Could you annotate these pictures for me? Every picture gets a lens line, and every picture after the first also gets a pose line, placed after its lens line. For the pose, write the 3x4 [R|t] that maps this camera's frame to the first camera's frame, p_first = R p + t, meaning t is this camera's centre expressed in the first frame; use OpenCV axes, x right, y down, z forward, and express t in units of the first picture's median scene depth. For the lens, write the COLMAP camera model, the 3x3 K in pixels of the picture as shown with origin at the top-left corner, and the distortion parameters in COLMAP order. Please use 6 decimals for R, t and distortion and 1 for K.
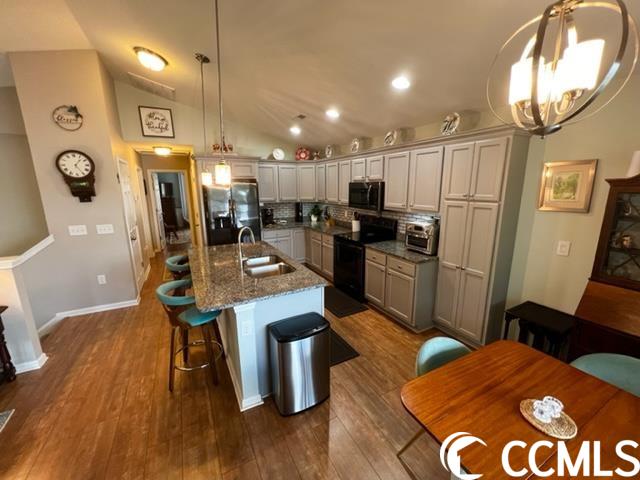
lens RADIAL K [[258.1, 0, 320.0], [0, 258.1, 239.1], [0, 0, 1]] dist [0.000212, -0.000161]
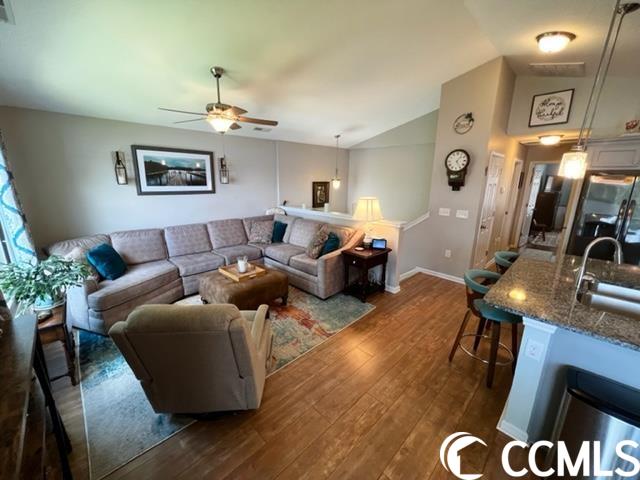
lens RADIAL K [[256.8, 0, 319.3], [0, 256.8, 239.0], [0, 0, 1]] dist [0.002803, 0.000190]
pose [[0.280880, 0.234087, -0.930758, 0.127943], [-0.209887, 0.961306, 0.178431, -0.001696], [0.936512, 0.145236, 0.319143, 0.017906]]
